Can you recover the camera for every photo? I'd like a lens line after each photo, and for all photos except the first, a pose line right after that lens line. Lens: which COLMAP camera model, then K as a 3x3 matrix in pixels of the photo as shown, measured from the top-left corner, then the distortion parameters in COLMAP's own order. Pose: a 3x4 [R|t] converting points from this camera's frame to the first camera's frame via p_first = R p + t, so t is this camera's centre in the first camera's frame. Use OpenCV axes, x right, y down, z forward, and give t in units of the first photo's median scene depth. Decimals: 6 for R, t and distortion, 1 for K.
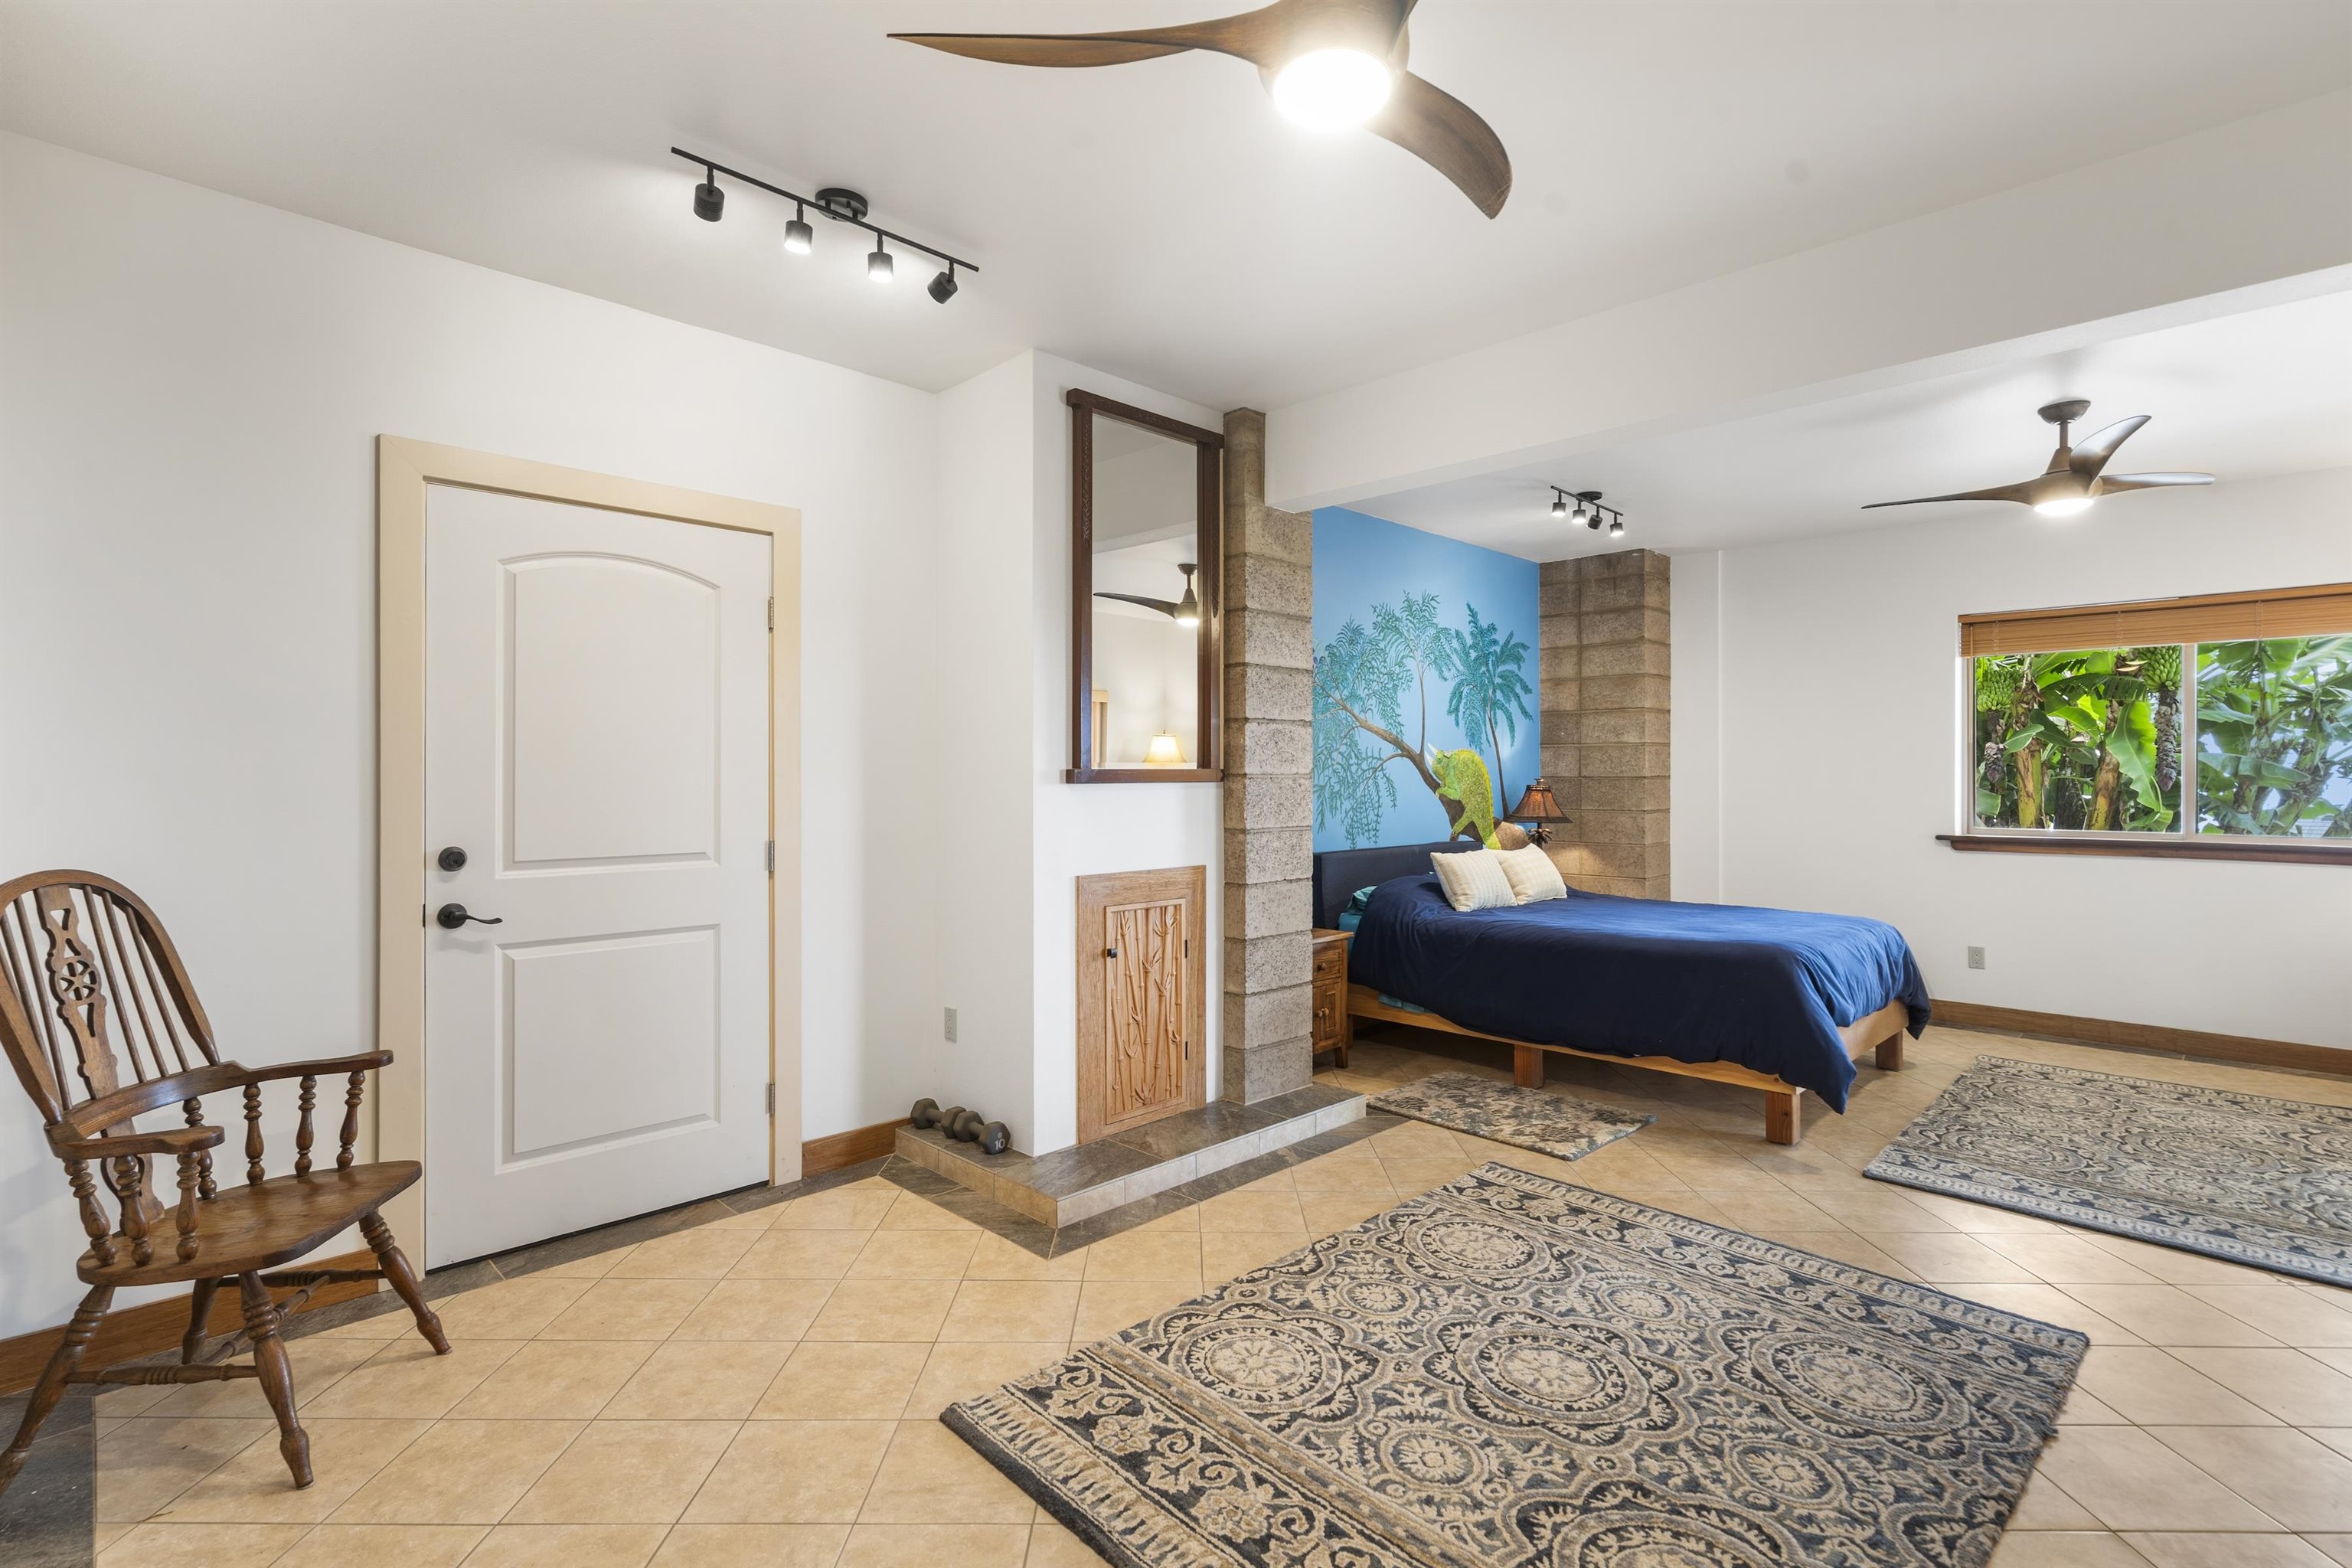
lens RADIAL K [[1116.8, 0, 1162.8], [0, 1116.8, 771.9], [0, 0, 1]] dist [0.006370, 0.000319]
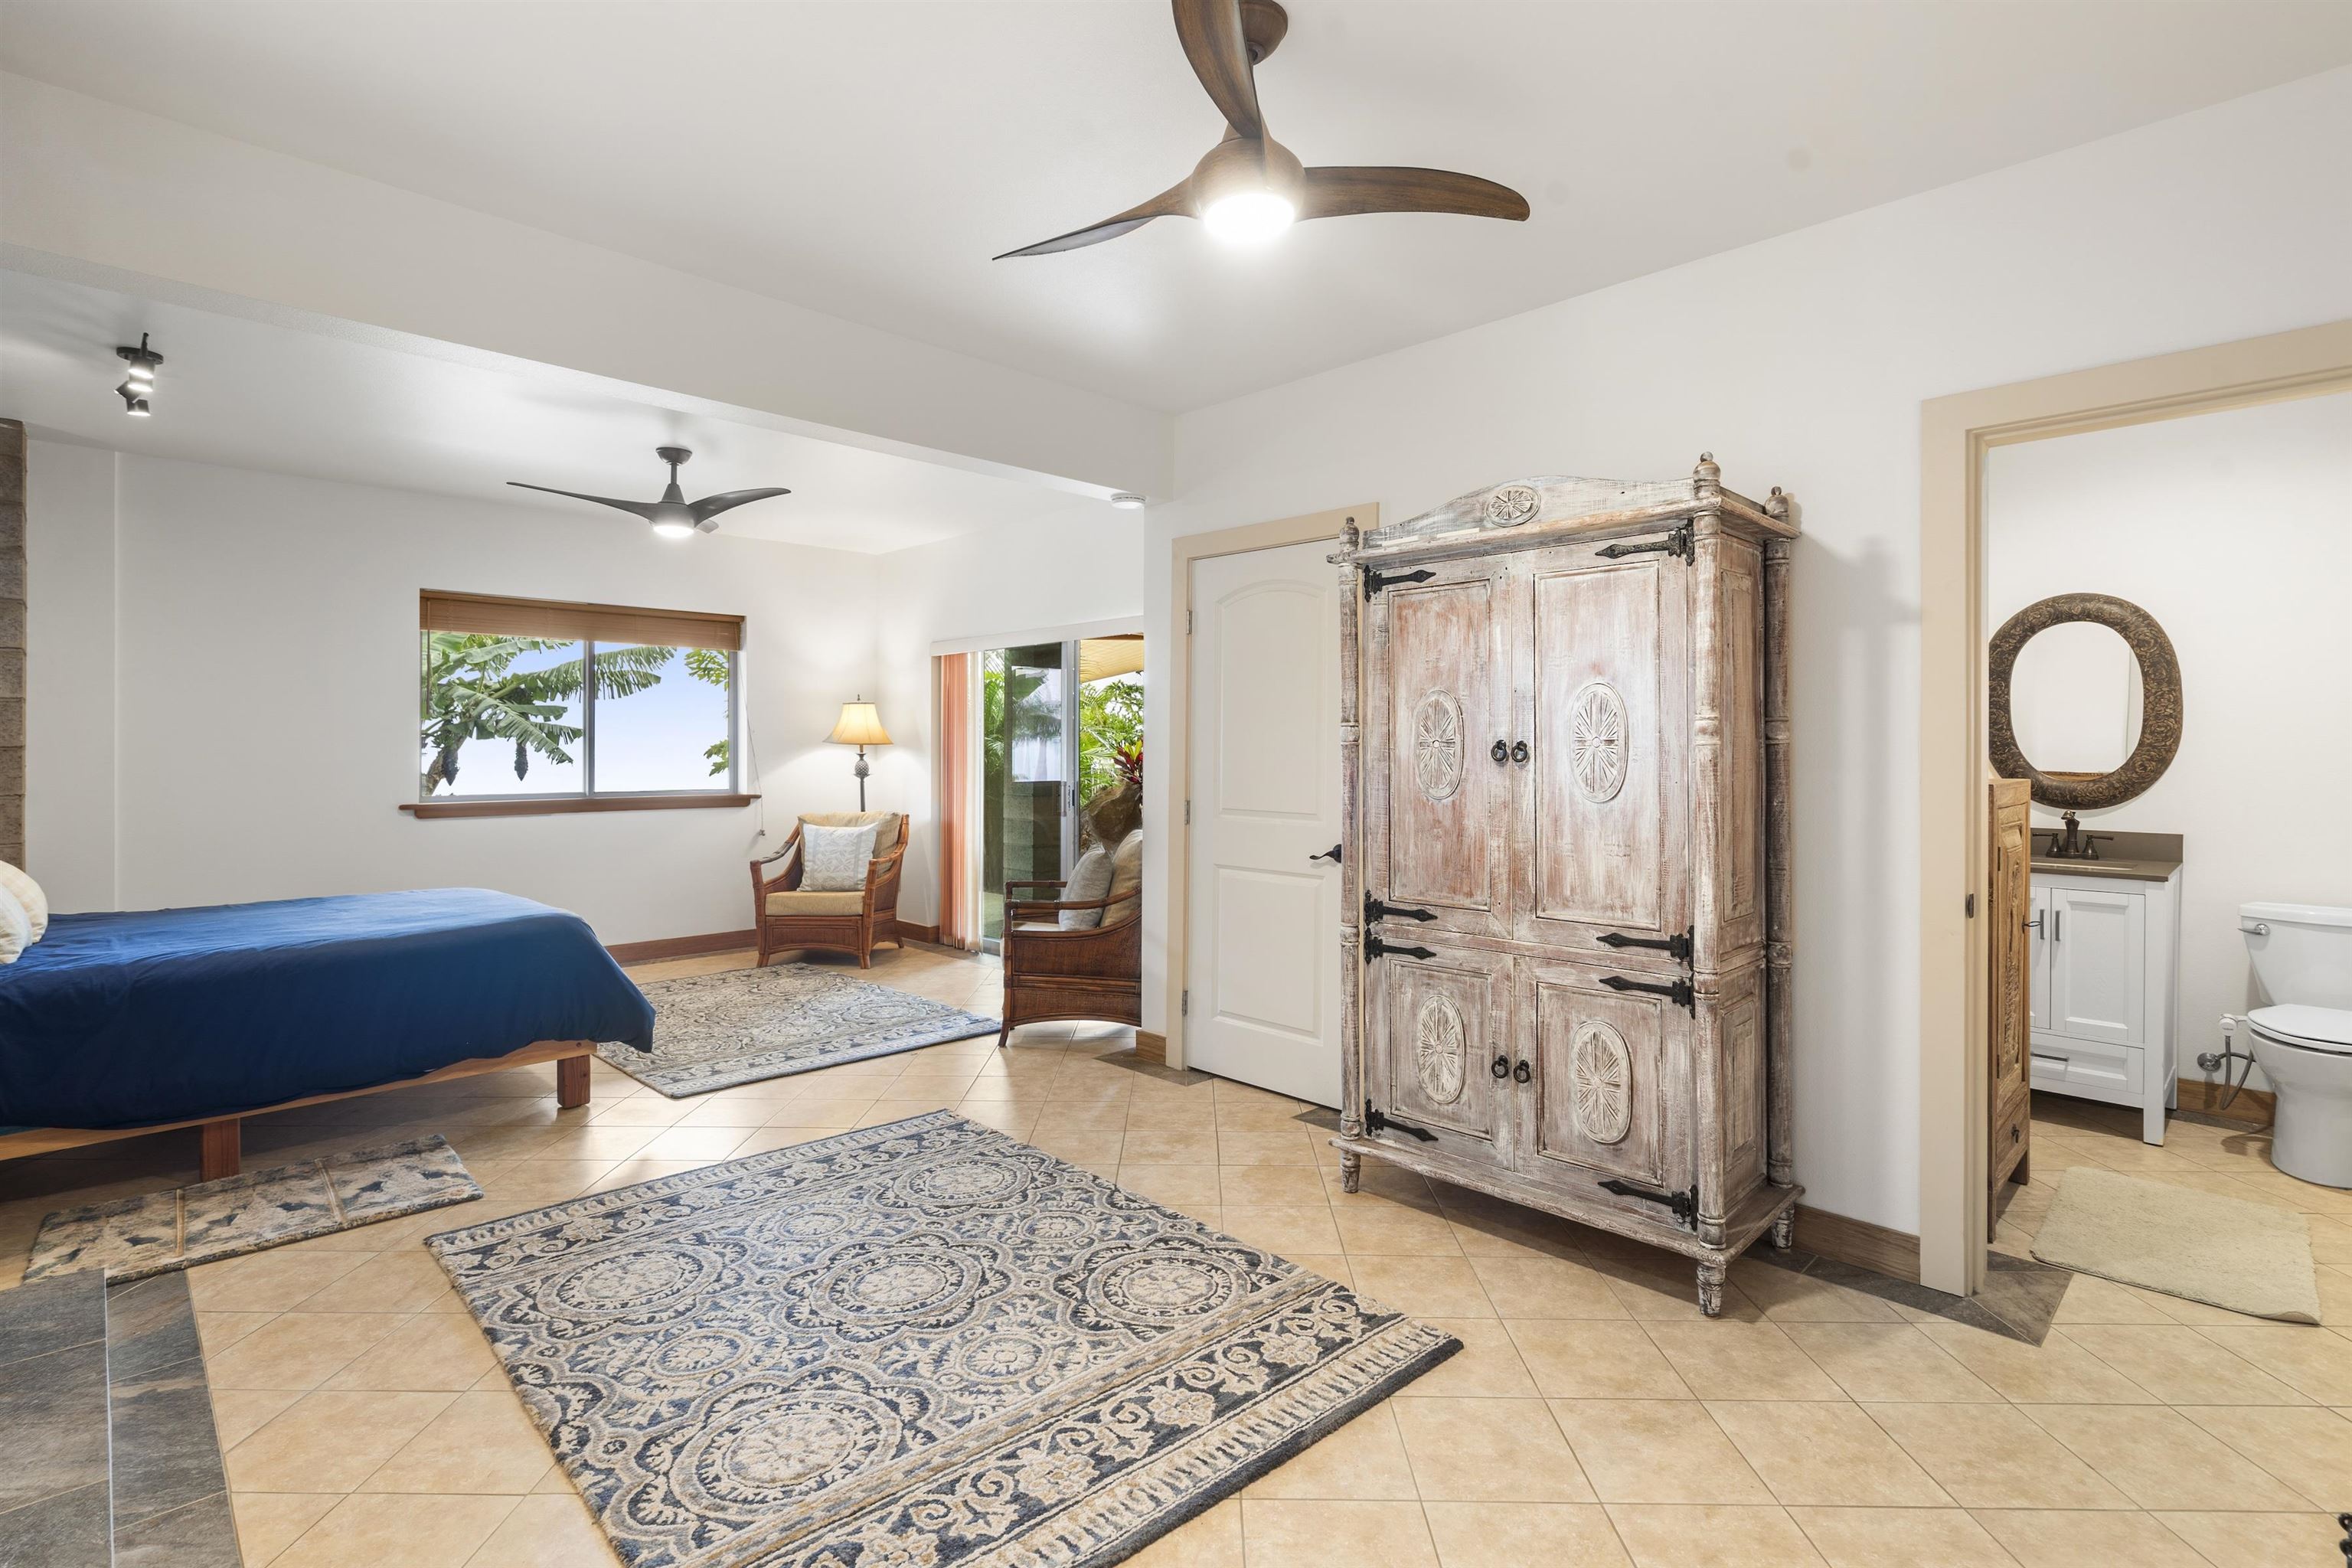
lens RADIAL K [[1116.8, 0, 1186.6], [0, 1116.8, 794.1], [0, 0, 1]] dist [0.006370, 0.000319]
pose [[-0.004720, -0.041690, 0.999119, -0.561385], [-0.004663, 0.999121, 0.041668, 0.000127], [-0.999978, -0.004463, -0.004910, 0.538199]]
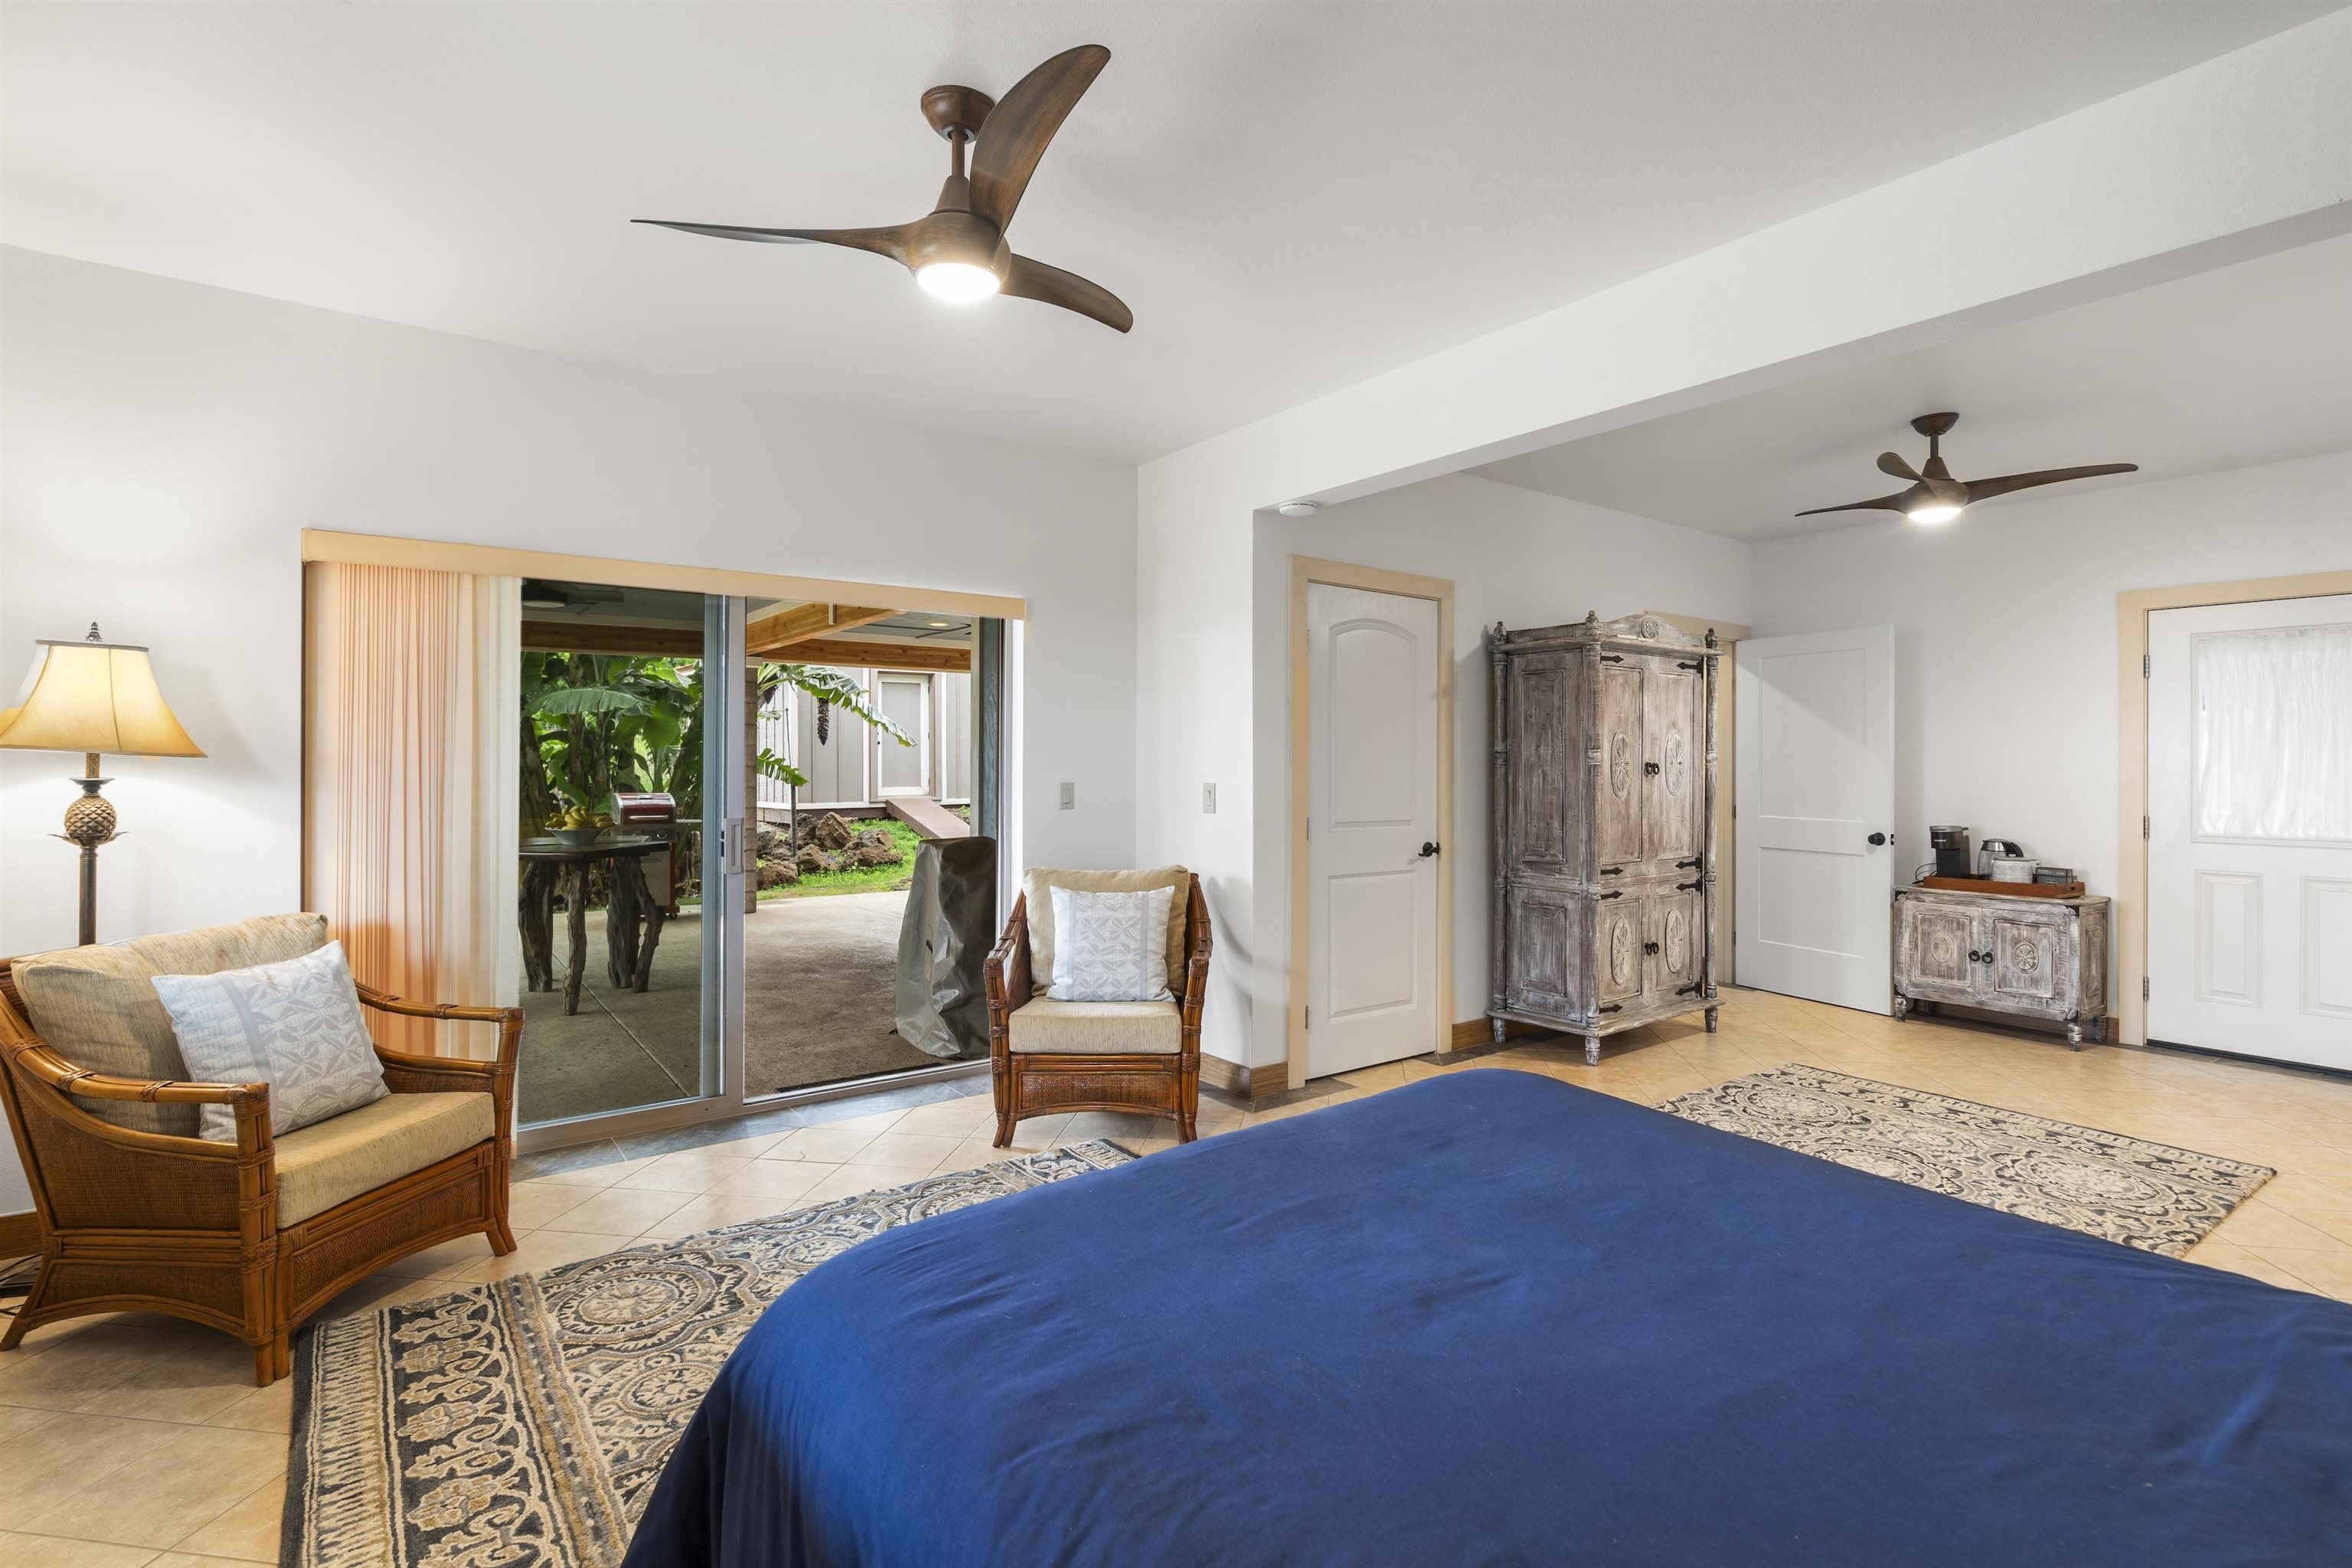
lens RADIAL K [[1116.8, 0, 1192.6], [0, 1116.8, 792.4], [0, 0, 1]] dist [0.006370, 0.000319]
pose [[-0.991453, -0.003687, 0.130410, 0.781924], [-0.001290, 0.999829, 0.018455, 0.008168], [-0.130456, 0.018129, -0.991288, 1.938206]]
